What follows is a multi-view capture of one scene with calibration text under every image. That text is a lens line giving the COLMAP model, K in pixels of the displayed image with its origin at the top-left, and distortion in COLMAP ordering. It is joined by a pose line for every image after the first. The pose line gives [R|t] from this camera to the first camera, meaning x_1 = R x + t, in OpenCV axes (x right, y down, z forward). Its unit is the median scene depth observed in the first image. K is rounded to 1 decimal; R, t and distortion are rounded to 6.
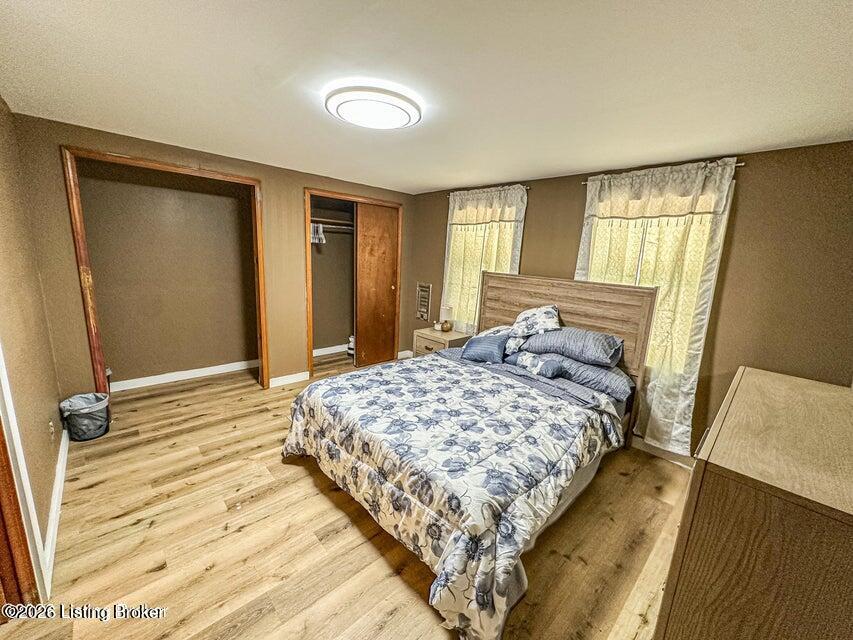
lens RADIAL K [[342.6, 0, 426.5], [0, 342.6, 320.0], [0, 0, 1]] dist [-0.002408, 0.000228]
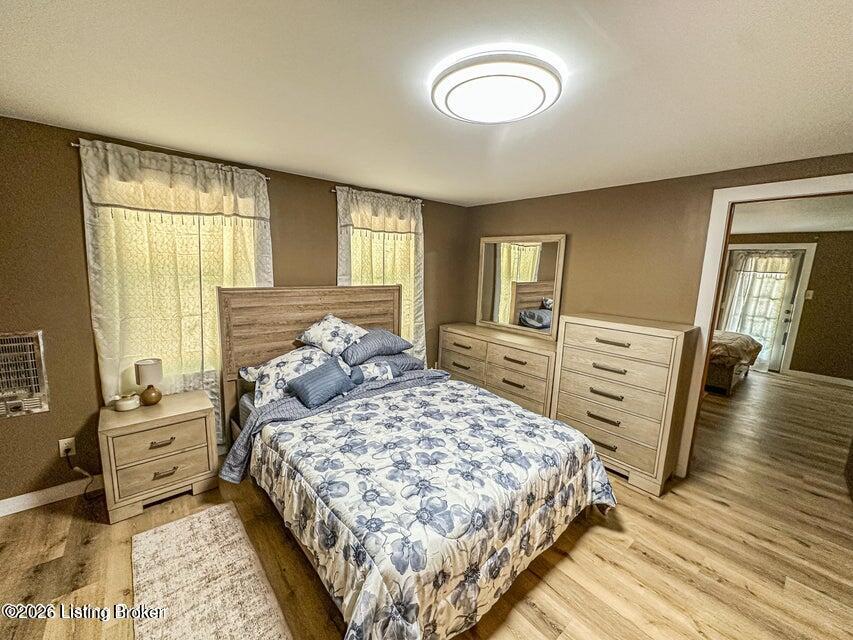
lens RADIAL K [[342.6, 0, 426.5], [0, 342.6, 320.0], [0, 0, 1]] dist [-0.002408, 0.000228]
pose [[0.057457, -0.211983, 0.975583, -0.653938], [0.164000, 0.965926, 0.200226, -0.205731], [-0.984786, 0.148491, 0.090264, 0.757914]]
